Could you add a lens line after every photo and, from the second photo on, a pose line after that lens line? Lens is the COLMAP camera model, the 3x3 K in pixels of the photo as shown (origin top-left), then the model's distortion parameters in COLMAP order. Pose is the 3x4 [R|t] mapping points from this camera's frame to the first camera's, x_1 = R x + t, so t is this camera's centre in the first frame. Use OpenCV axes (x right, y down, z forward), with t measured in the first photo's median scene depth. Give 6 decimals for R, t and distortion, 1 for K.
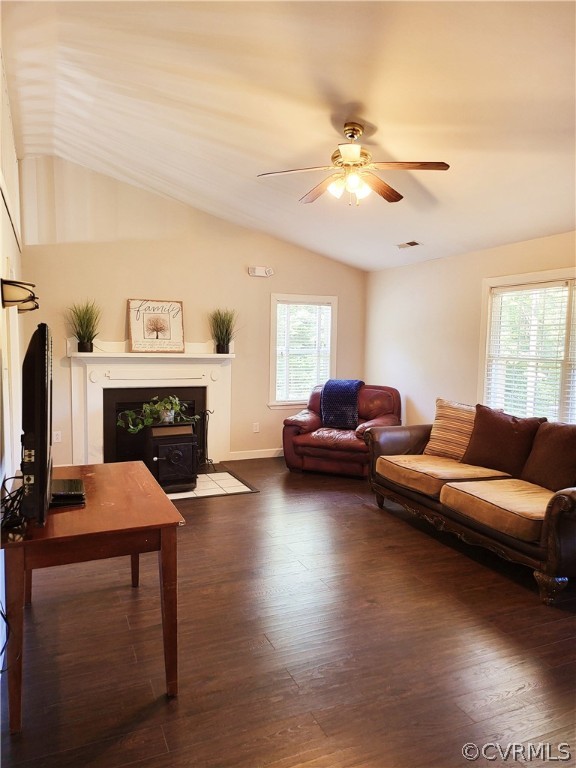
lens RADIAL K [[541.9, 0, 288.0], [0, 541.9, 384.0], [0, 0, 1]] dist [0.029536, -0.002992]
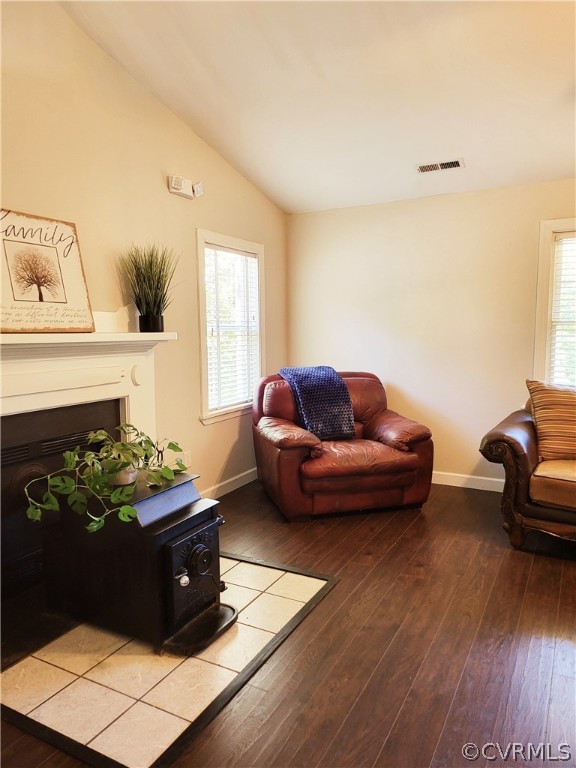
lens RADIAL K [[541.9, 0, 288.0], [0, 541.9, 384.0], [0, 0, 1]] dist [0.029536, -0.002992]
pose [[0.789863, -0.086524, 0.607149, -0.357543], [0.073982, 0.996211, 0.045723, -0.021569], [-0.608804, 0.008803, 0.793272, 0.525289]]
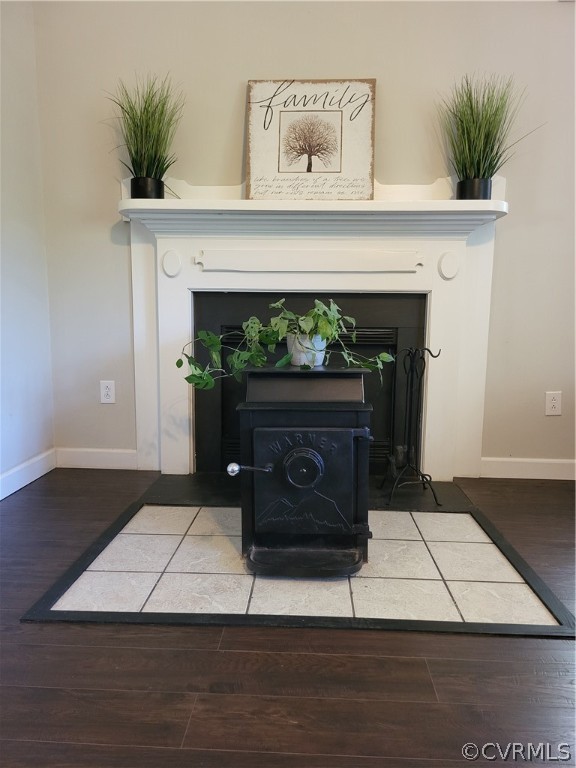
lens RADIAL K [[541.9, 0, 288.0], [0, 541.9, 384.0], [0, 0, 1]] dist [0.029536, -0.002992]
pose [[0.895650, 0.050995, -0.441827, -0.062851], [-0.034391, 0.998372, 0.045514, 0.060486], [0.443428, -0.025570, 0.895945, 0.614795]]
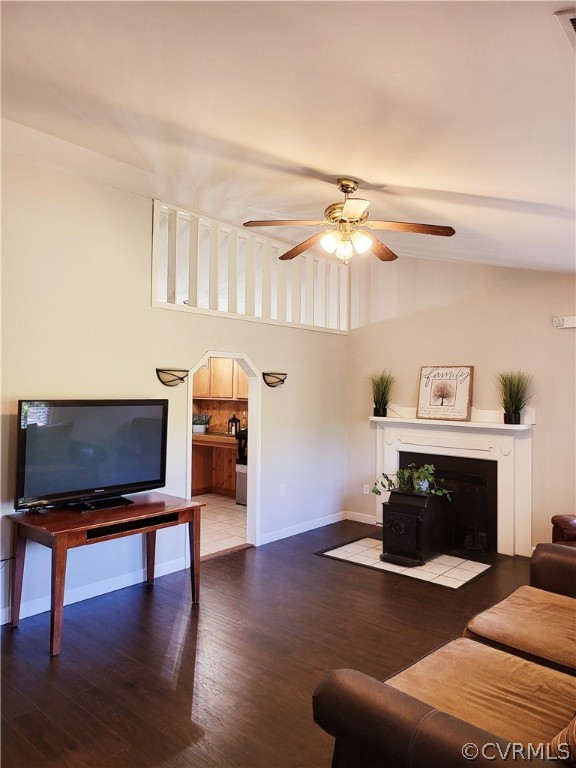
lens RADIAL K [[541.9, 0, 288.0], [0, 541.9, 384.0], [0, 0, 1]] dist [0.029536, -0.002992]
pose [[0.426977, -0.018376, -0.904076, 0.524115], [-0.081974, 0.994890, -0.058937, -0.041313], [0.900539, 0.099276, 0.423289, 0.333742]]
